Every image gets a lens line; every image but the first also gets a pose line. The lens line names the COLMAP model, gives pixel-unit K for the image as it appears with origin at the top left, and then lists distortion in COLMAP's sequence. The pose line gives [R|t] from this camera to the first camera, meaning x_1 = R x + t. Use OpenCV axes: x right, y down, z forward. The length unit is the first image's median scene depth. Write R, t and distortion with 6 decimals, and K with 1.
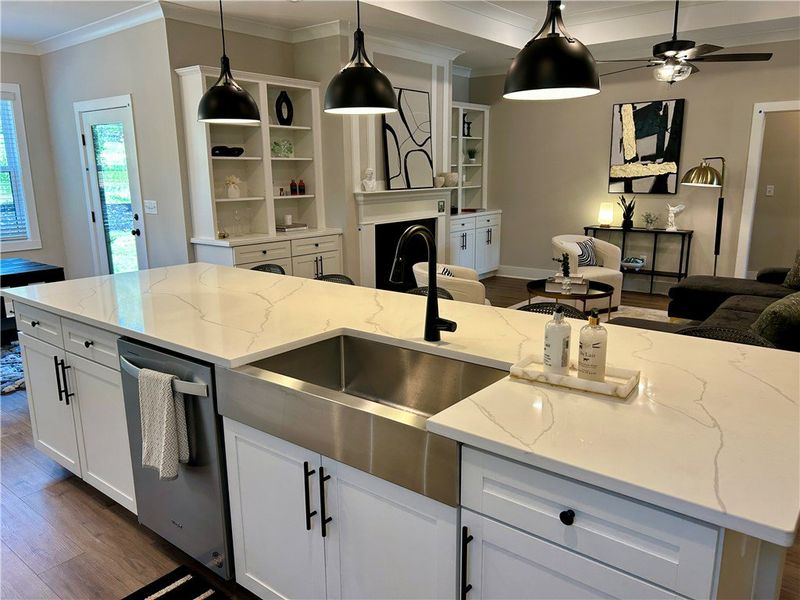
lens RADIAL K [[597.0, 0, 399.6], [0, 597.0, 306.4], [0, 0, 1]] dist [0.070763, -0.090656]
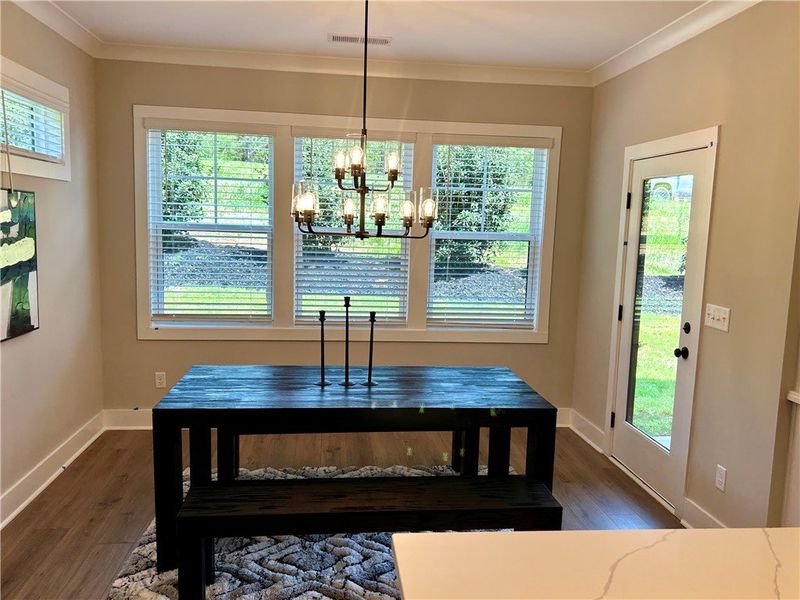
lens RADIAL K [[647.4, 0, 394.1], [0, 647.4, 301.0], [0, 0, 1]] dist [0.003205, 0.000602]
pose [[0.687554, 0.121349, -0.715921, -0.177155], [-0.198799, 0.979725, -0.024857, -0.098500], [0.698390, 0.159415, 0.697738, 0.341983]]
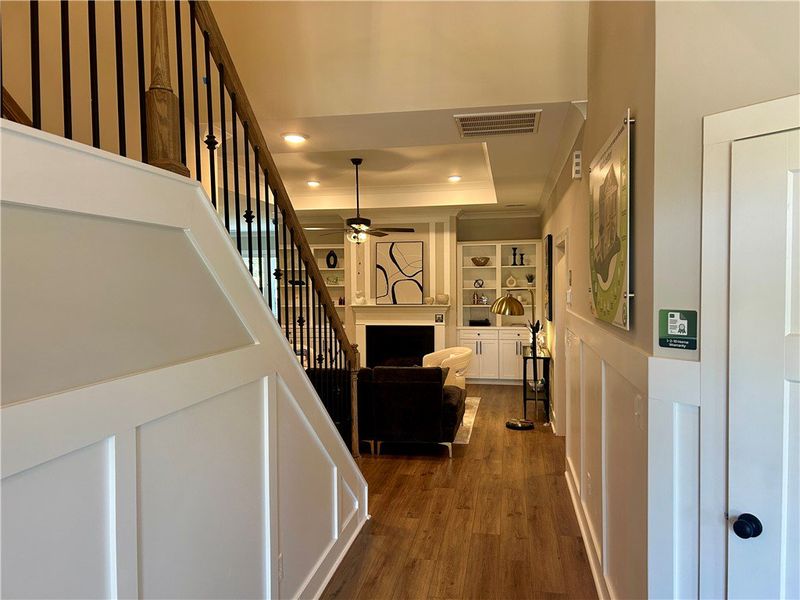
lens RADIAL K [[597.0, 0, 385.9], [0, 597.0, 305.5], [0, 0, 1]] dist [0.070763, -0.090656]
pose [[0.453988, 0.043638, -0.889939, 1.430744], [-0.194547, 0.979555, -0.051213, -0.119795], [0.869509, 0.196385, 0.453196, 0.318043]]
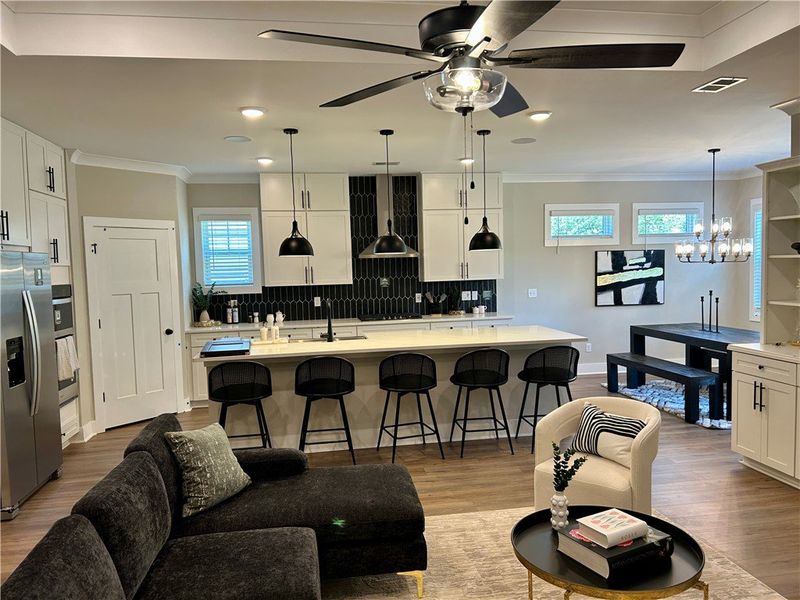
lens RADIAL K [[597.0, 0, 402.6], [0, 597.0, 292.5], [0, 0, 1]] dist [0.070763, -0.090656]
pose [[-0.667561, 0.063678, -0.741827, 0.624818], [-0.131802, 0.970494, 0.201914, -0.254706], [0.732796, 0.232564, -0.639471, 0.994001]]
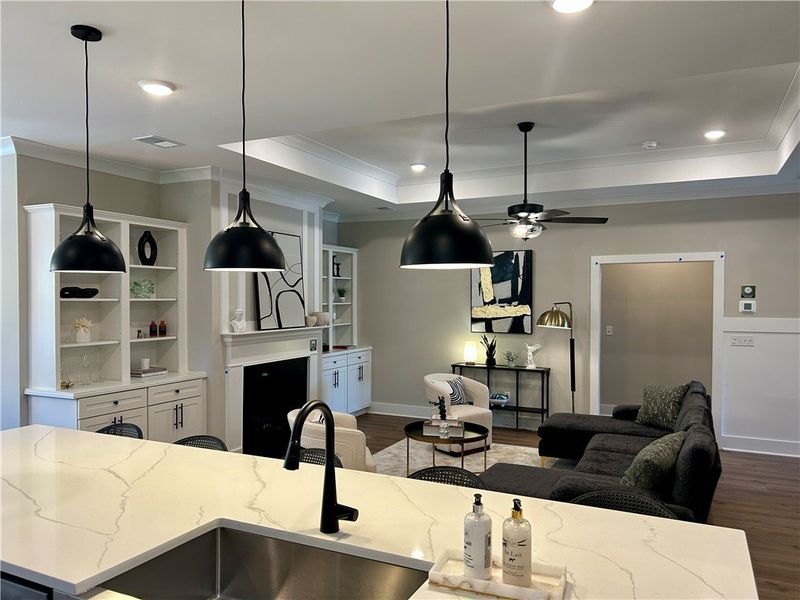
lens RADIAL K [[597.0, 0, 393.2], [0, 597.0, 306.5], [0, 0, 1]] dist [0.070763, -0.090656]
pose [[0.976574, 0.008770, 0.215002, -0.015504], [0.036524, 0.977915, -0.205788, -0.026783], [-0.212059, 0.208820, 0.954686, 0.026143]]
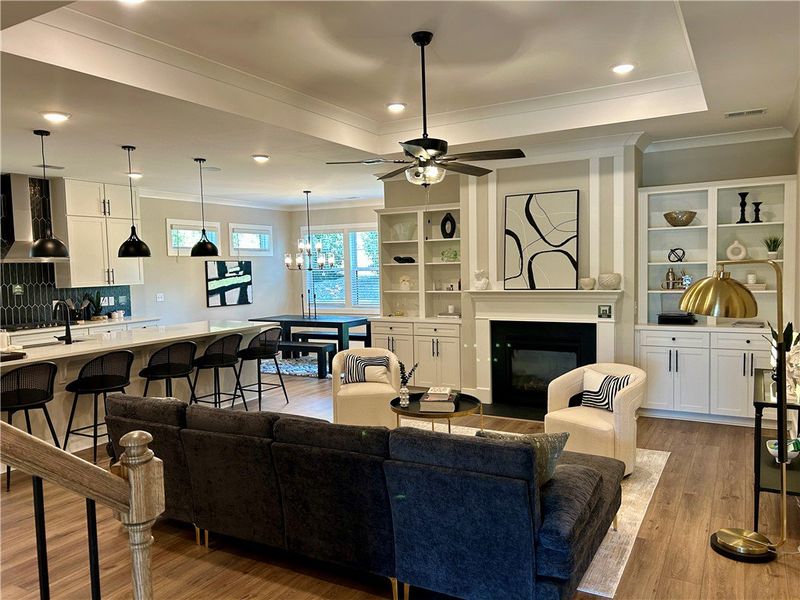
lens RADIAL K [[597.0, 0, 394.3], [0, 597.0, 307.4], [0, 0, 1]] dist [0.070763, -0.090656]
pose [[0.151915, 0.077152, -0.985378, 1.018864], [-0.198409, 0.979036, 0.046067, -0.179093], [0.968275, 0.188510, 0.164038, 0.662392]]
